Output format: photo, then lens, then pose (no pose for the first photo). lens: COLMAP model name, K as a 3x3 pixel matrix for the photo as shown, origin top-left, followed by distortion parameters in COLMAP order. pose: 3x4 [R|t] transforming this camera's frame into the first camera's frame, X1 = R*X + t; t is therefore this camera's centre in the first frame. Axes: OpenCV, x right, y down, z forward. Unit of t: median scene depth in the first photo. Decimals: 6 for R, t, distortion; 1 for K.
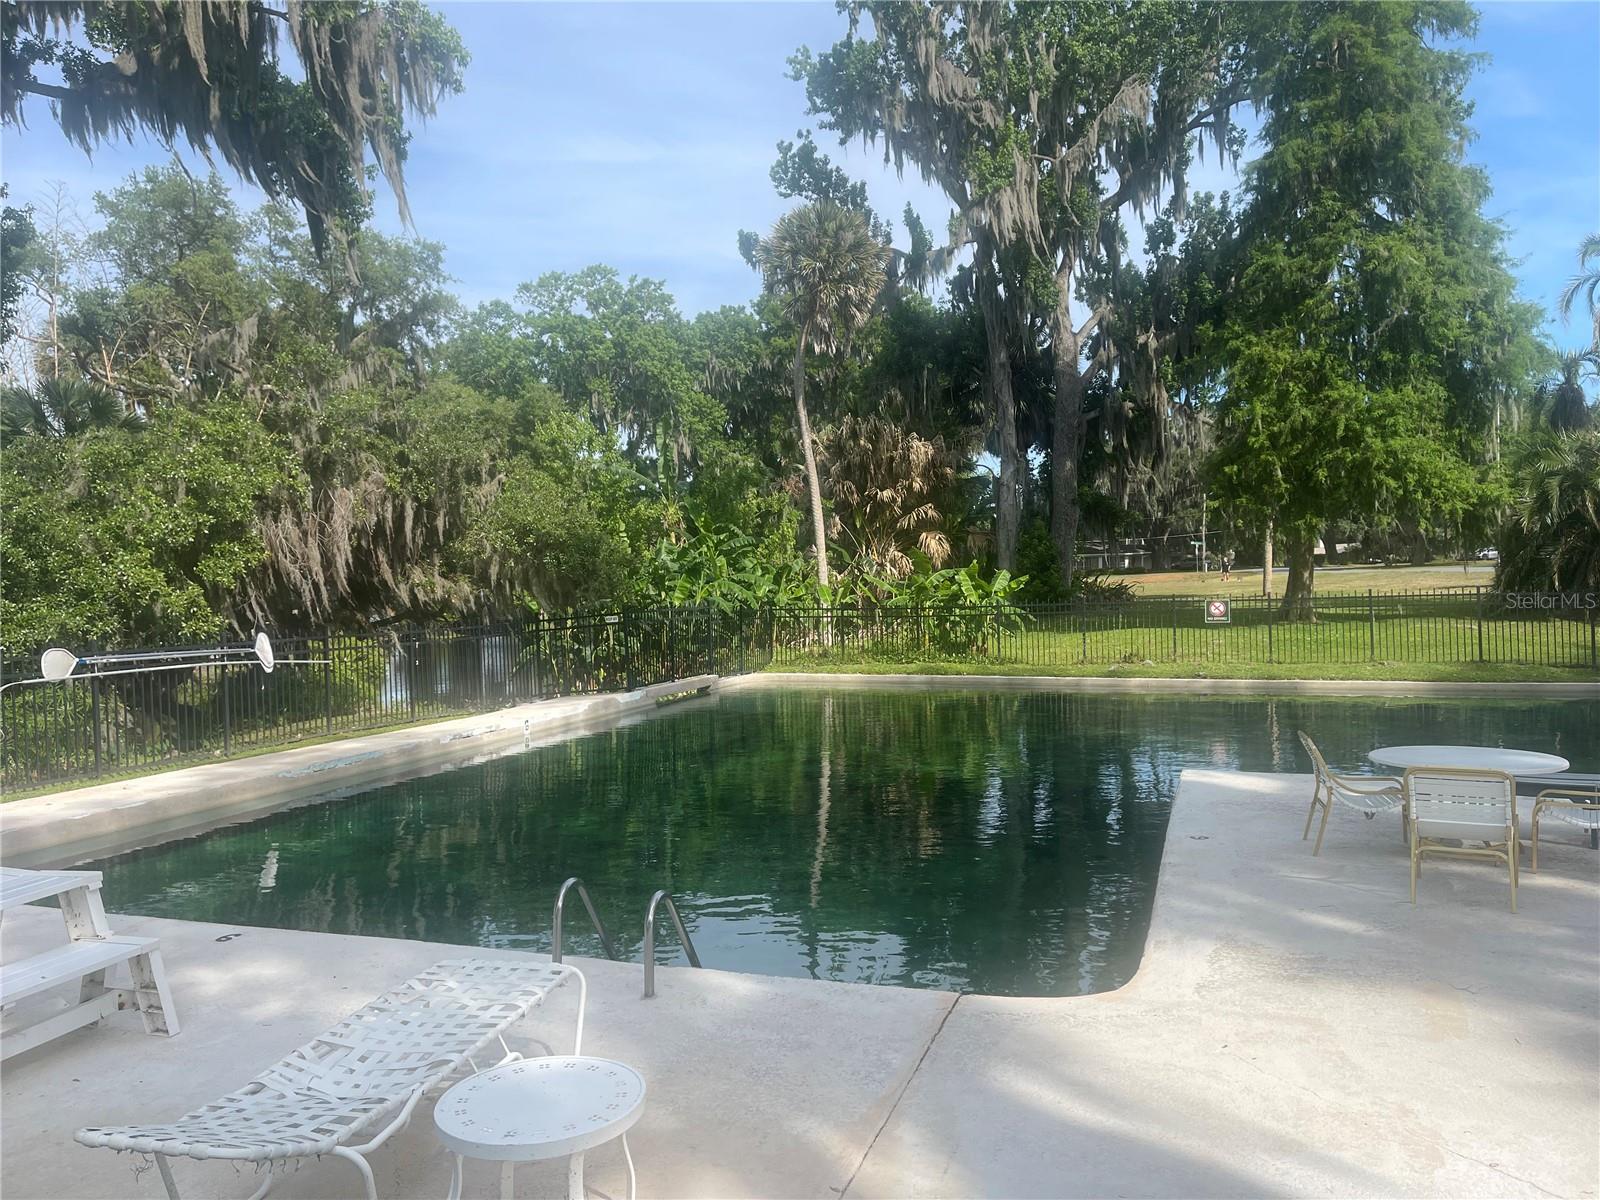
lens RADIAL K [[1186.1, 0, 797.3], [0, 1186.1, 602.0], [0, 0, 1]] dist [0.062440, -0.096255]
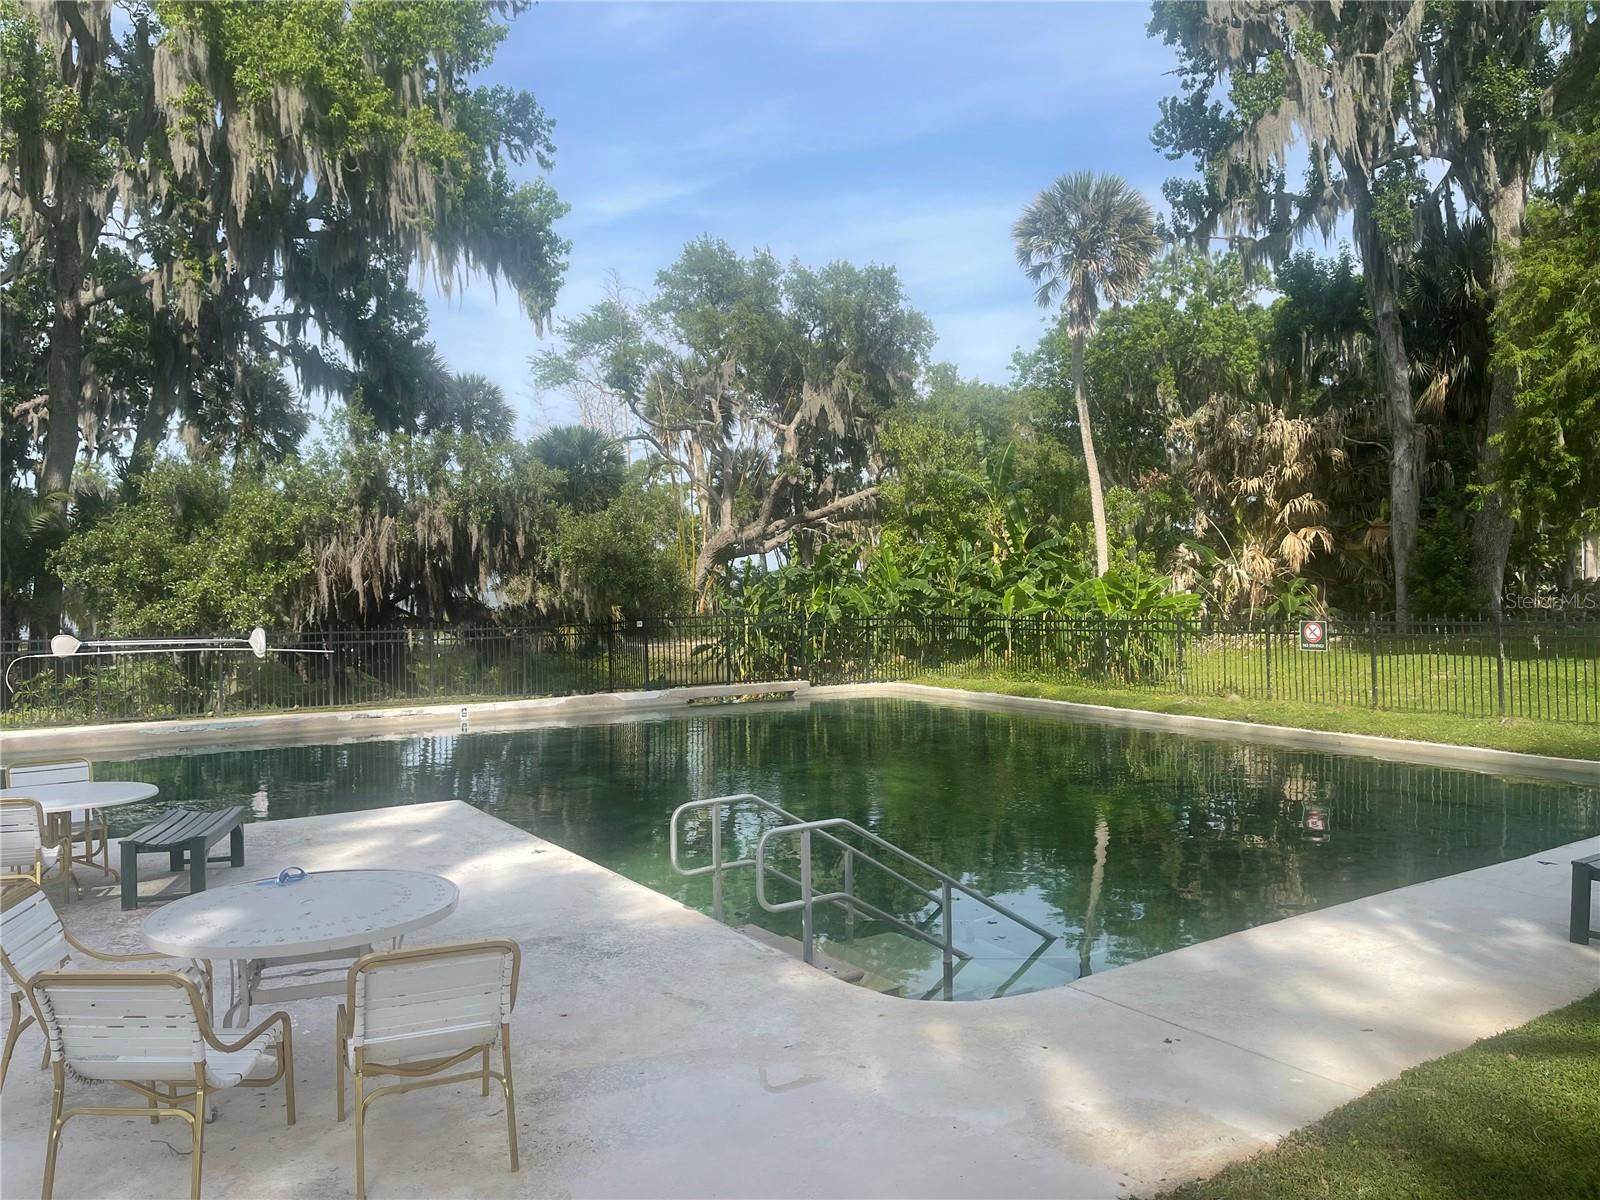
lens RADIAL K [[1186.1, 0, 797.3], [0, 1186.1, 602.0], [0, 0, 1]] dist [0.062440, -0.096255]
pose [[0.789355, 0.017309, -0.613693, 0.494582], [-0.014089, 0.999850, 0.010077, -0.014919], [0.613775, 0.000692, 0.789481, 0.172916]]
